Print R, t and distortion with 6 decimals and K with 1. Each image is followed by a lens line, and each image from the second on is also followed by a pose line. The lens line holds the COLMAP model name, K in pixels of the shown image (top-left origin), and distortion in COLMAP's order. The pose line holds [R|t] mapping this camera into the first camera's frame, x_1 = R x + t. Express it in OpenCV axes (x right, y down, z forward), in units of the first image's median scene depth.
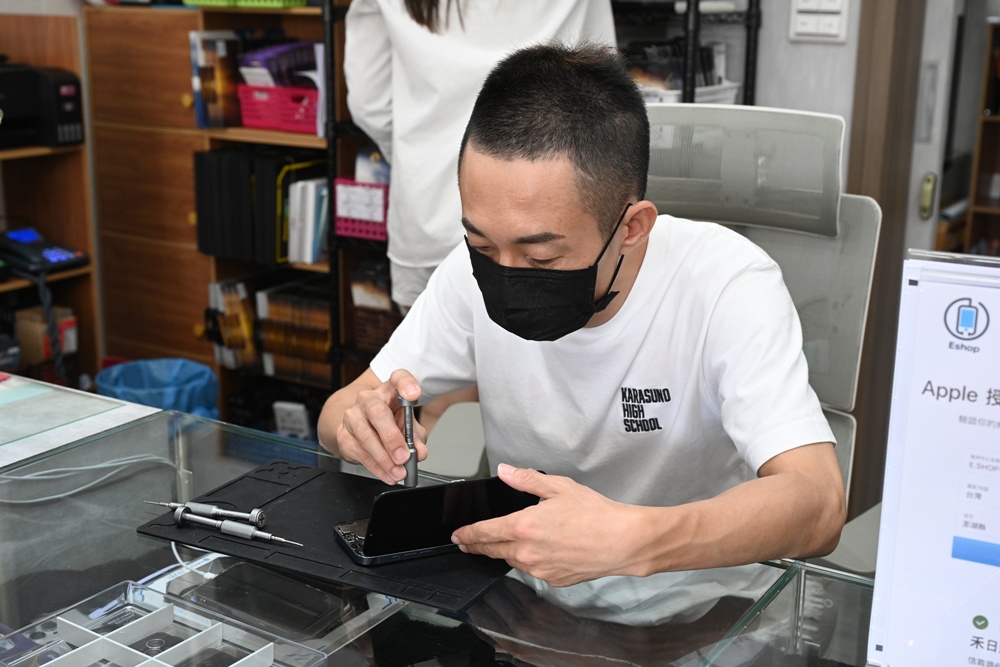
lens RADIAL K [[1254.2, 0, 500.4], [0, 1254.2, 335.3], [0, 0, 1]] dist [0.024110, 0.000000]
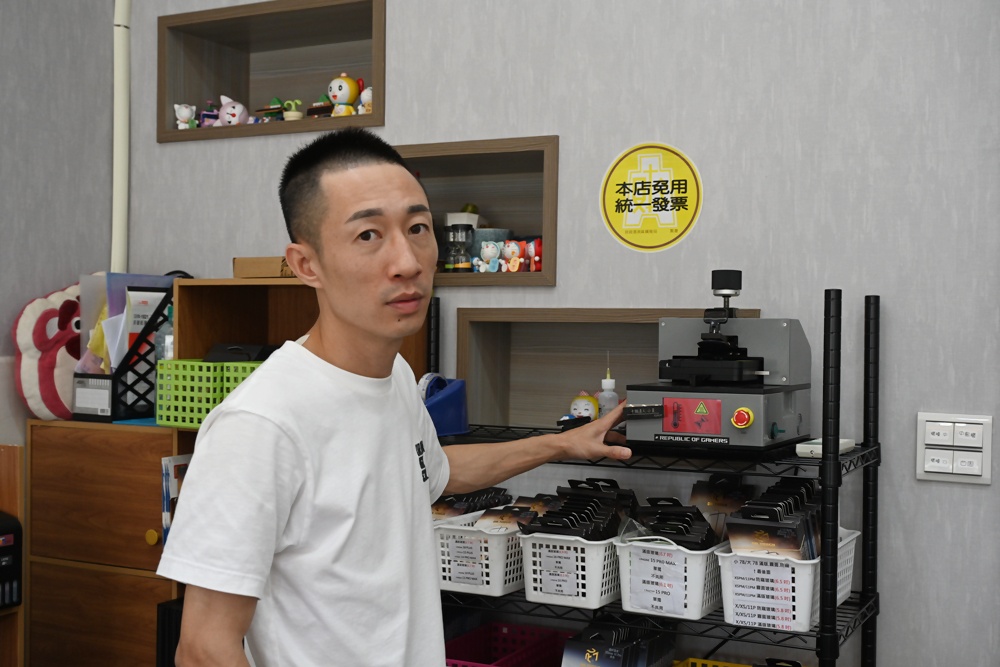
lens RADIAL K [[1252.1, 0, 500.1], [0, 1252.1, 332.5], [0, 0, 1]] dist [0.018367, 0.000000]
pose [[0.997221, -0.004744, 0.074353, -0.101120], [0.023092, 0.968507, -0.247914, -0.129242], [-0.070835, 0.248942, 0.965925, 0.202275]]
